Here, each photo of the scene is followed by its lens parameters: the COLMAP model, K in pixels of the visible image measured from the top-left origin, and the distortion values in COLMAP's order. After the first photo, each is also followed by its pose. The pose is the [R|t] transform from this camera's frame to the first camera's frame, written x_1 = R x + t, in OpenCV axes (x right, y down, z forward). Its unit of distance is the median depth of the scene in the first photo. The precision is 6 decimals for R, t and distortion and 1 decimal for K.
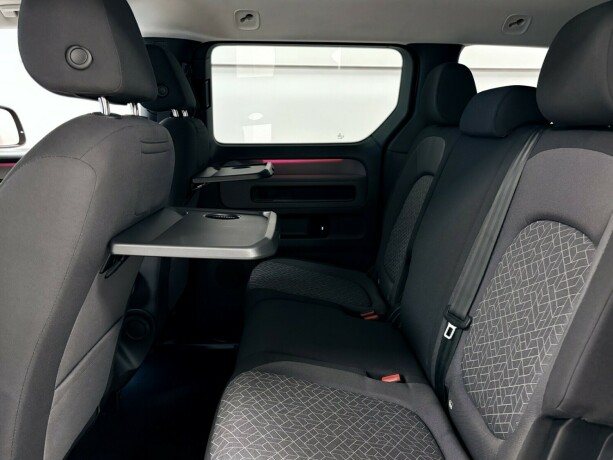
lens RADIAL K [[524.7, 0, 309.1], [0, 524.7, 228.7], [0, 0, 1]] dist [0.046821, -0.050816]
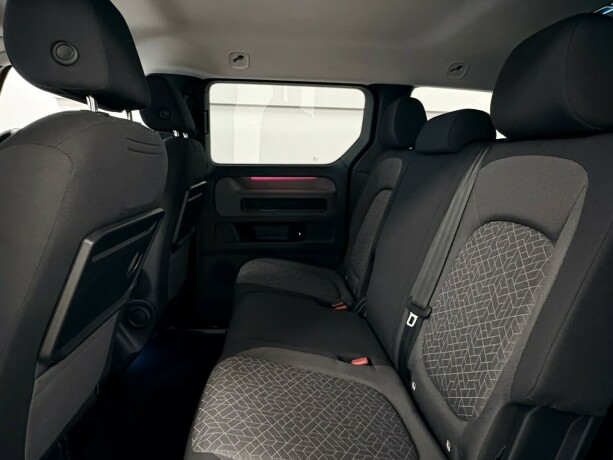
lens RADIAL K [[394.0, 0, 301.9], [0, 394.0, 230.2], [0, 0, 1]] dist [0.000361, 0.008047]
pose [[0.999461, 0.007081, 0.032054, 0.001965], [-0.006296, 0.999679, -0.024529, 0.024466], [-0.032217, 0.024314, 0.999185, 0.161349]]
